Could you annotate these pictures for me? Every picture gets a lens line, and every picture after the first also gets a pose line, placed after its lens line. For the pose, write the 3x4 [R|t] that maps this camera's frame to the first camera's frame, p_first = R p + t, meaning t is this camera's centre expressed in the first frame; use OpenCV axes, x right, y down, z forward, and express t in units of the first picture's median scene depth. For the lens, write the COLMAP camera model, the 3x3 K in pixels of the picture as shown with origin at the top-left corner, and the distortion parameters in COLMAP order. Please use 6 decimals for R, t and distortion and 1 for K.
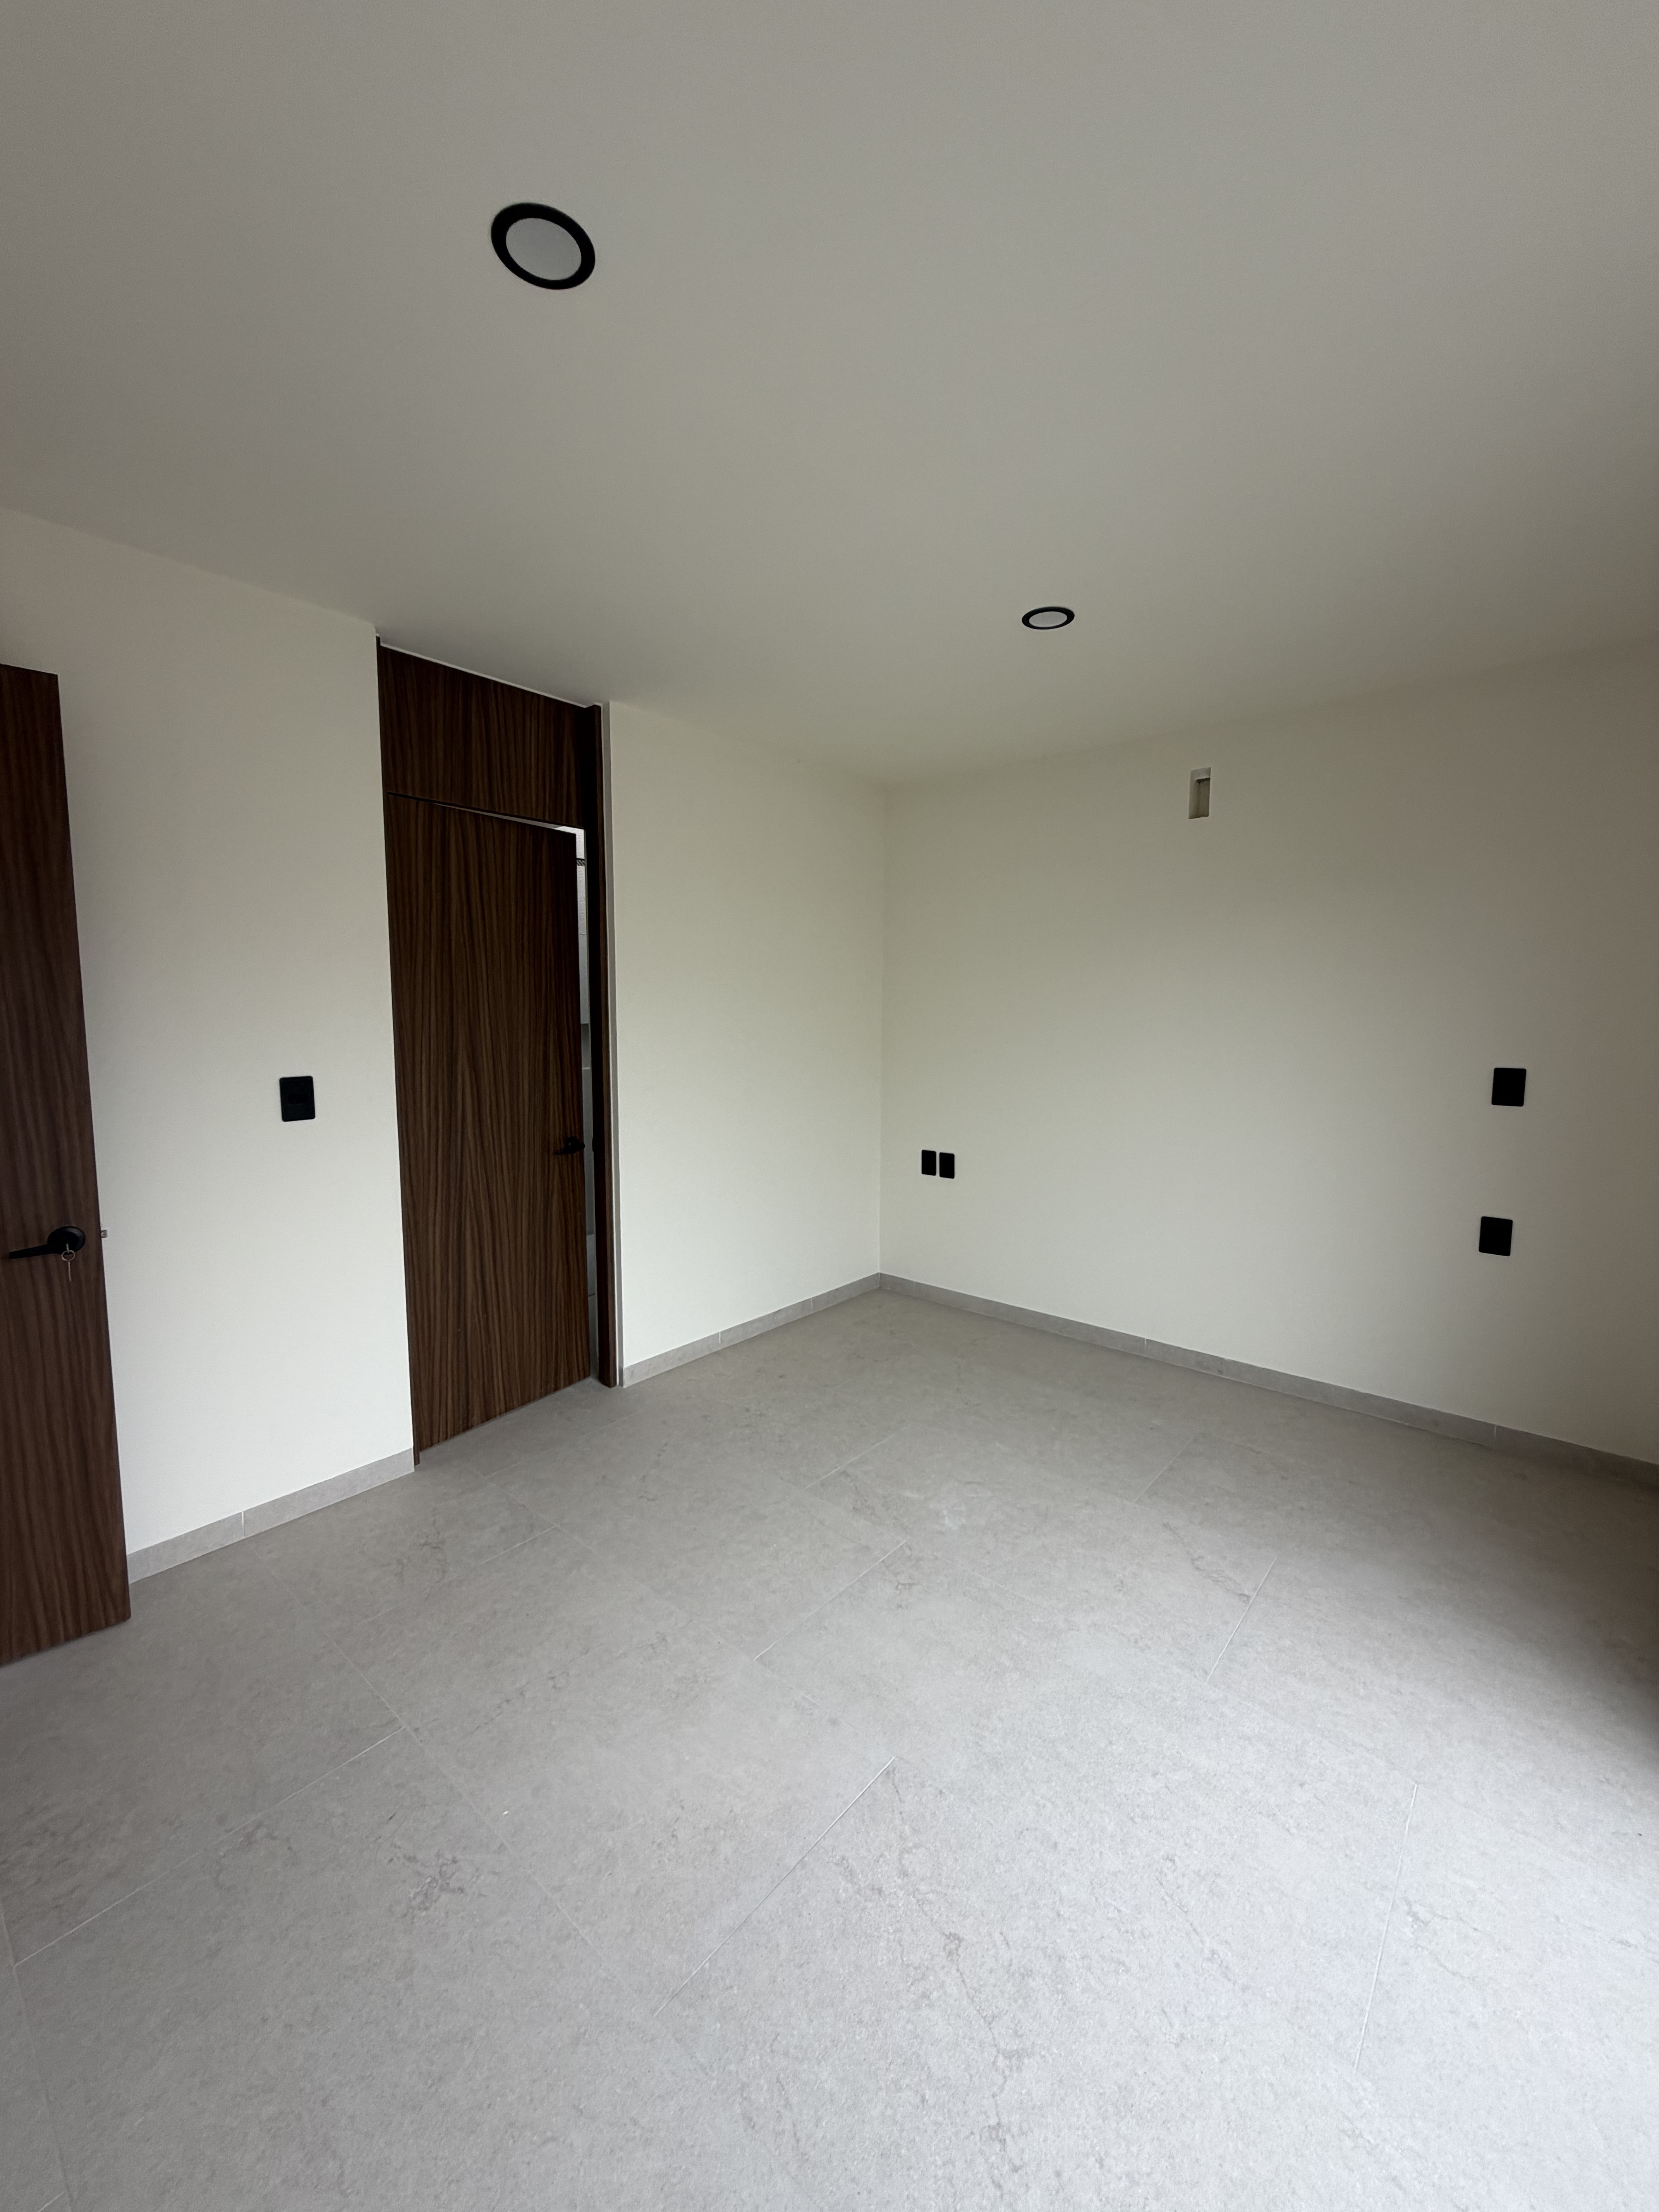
lens RADIAL K [[882.5, 0, 828.0], [0, 882.5, 1097.3], [0, 0, 1]] dist [-0.000232, 0.000522]
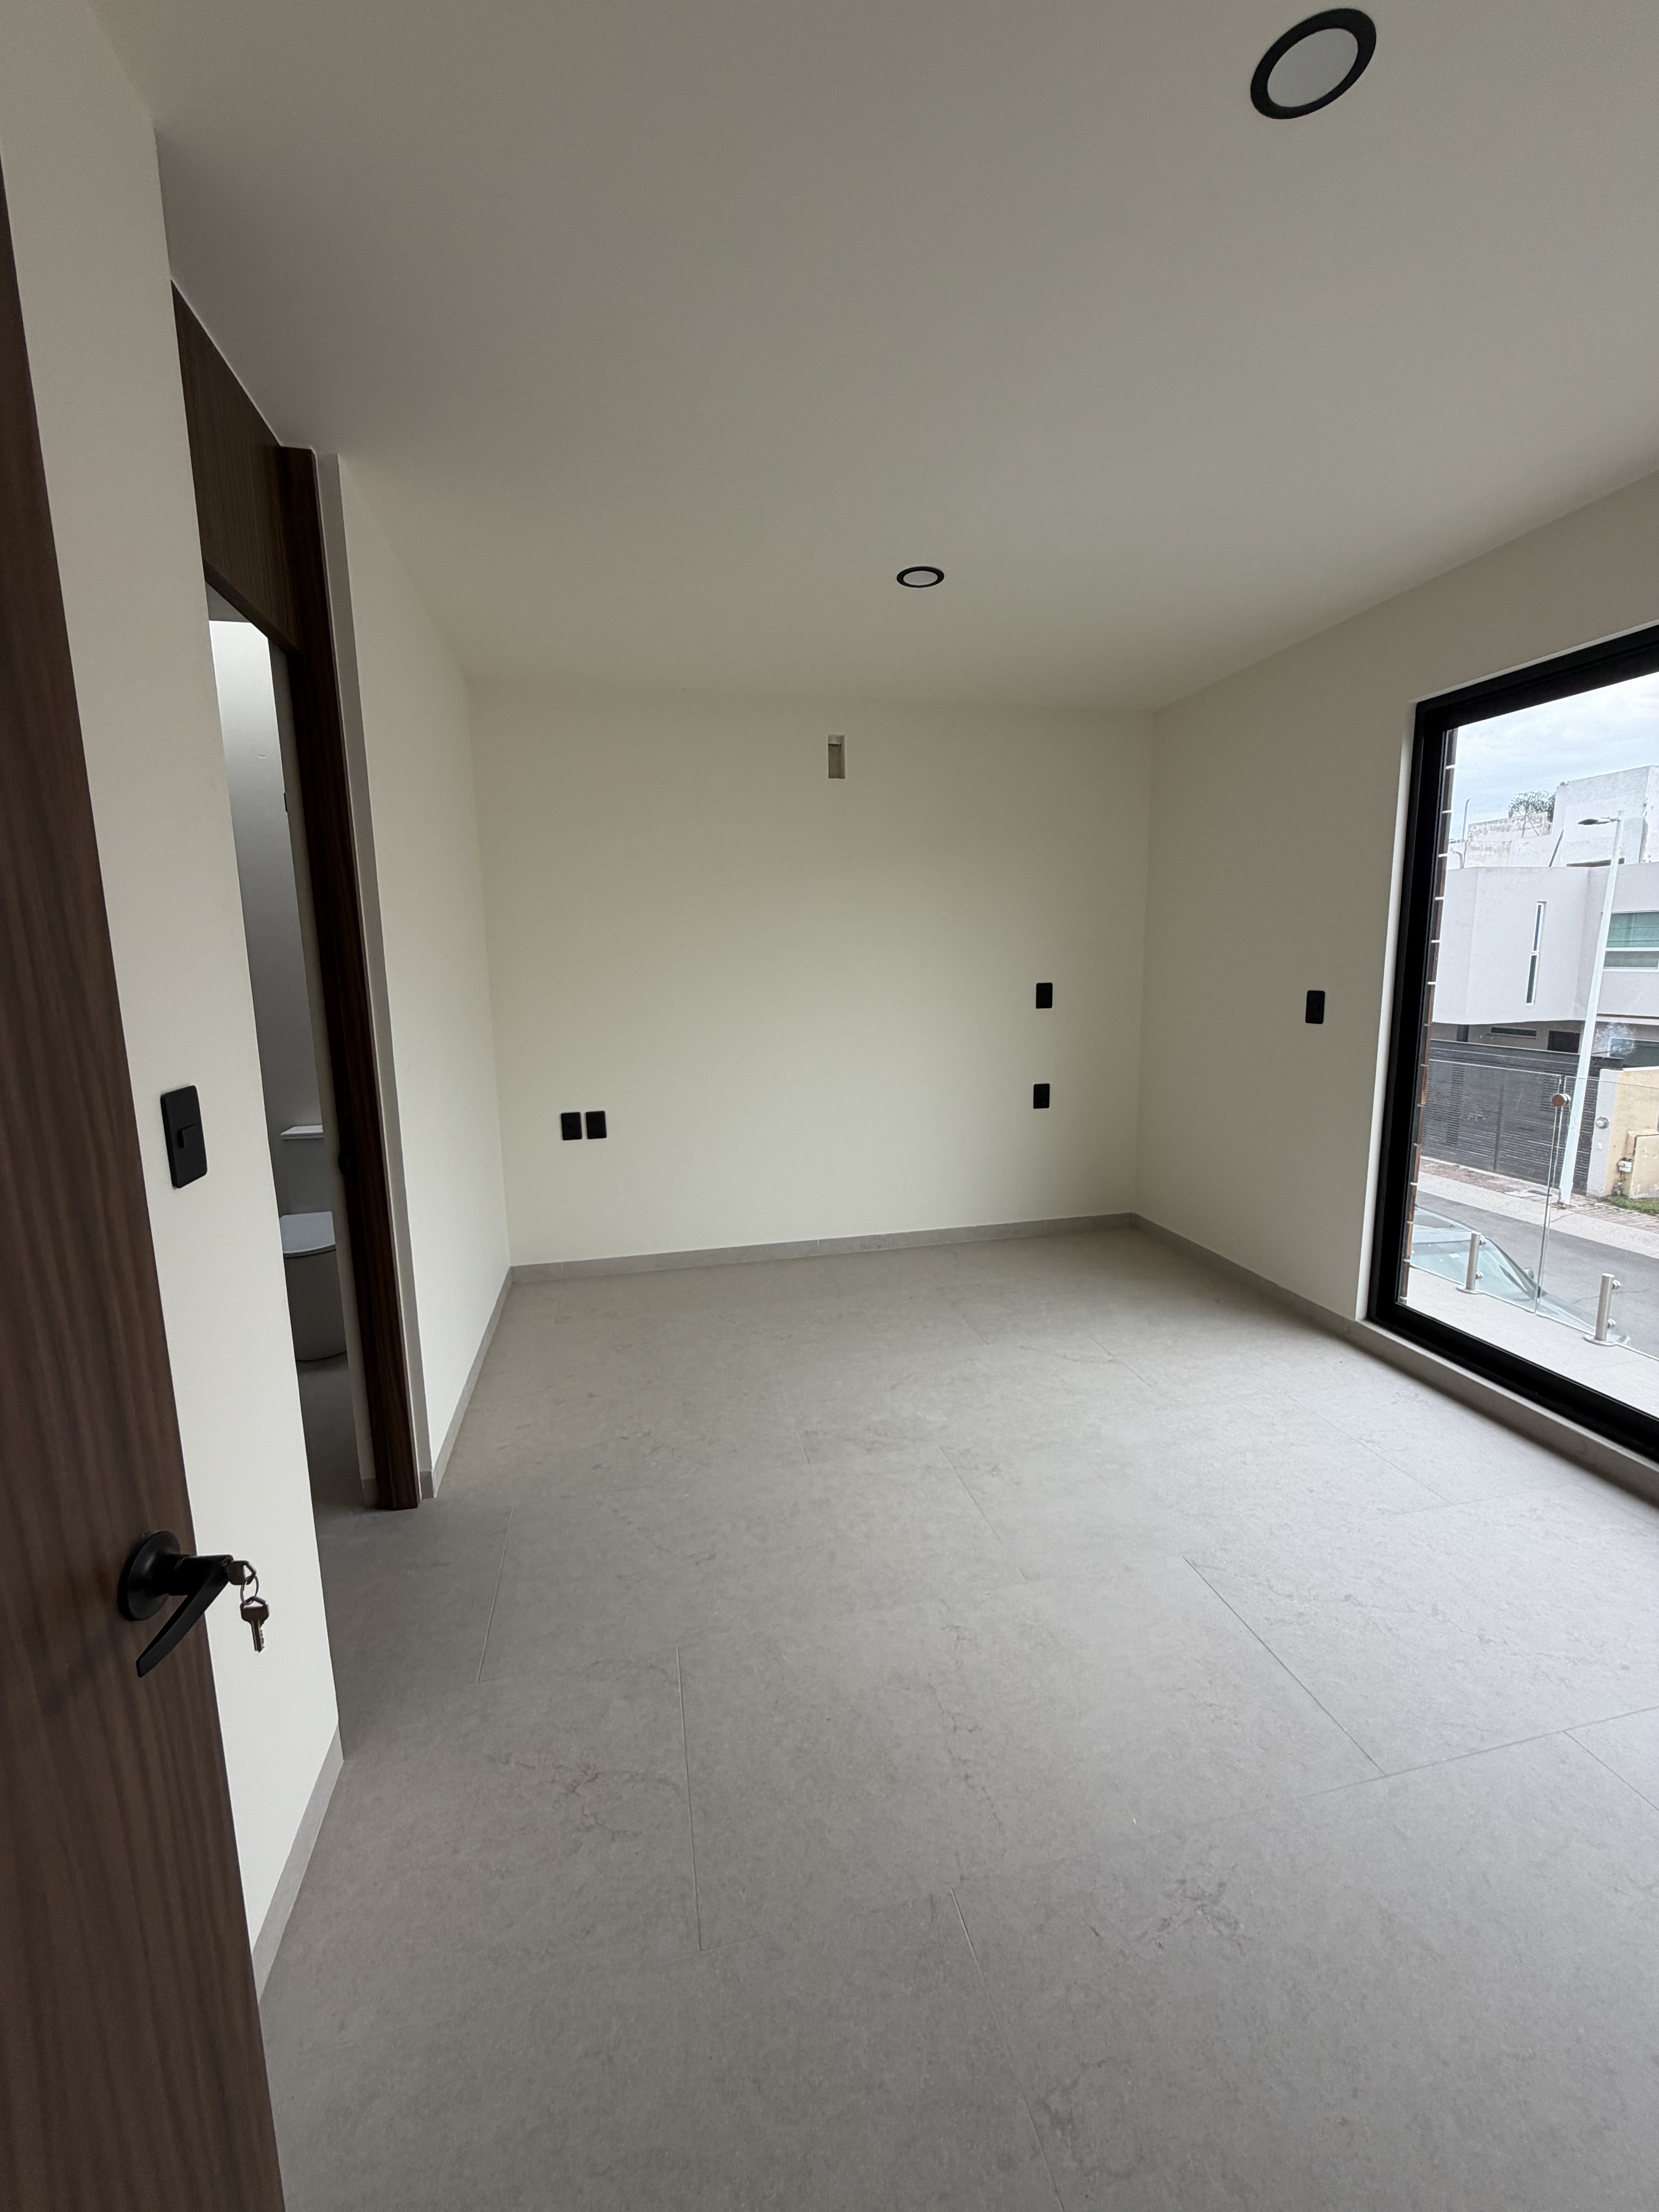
lens RADIAL K [[882.5, 0, 828.0], [0, 882.5, 1097.3], [0, 0, 1]] dist [-0.000232, 0.000522]
pose [[0.600503, -0.140133, 0.787248, -0.789259], [0.100599, 0.989941, 0.099477, -0.032387], [-0.793269, 0.019460, 0.608560, 0.462783]]
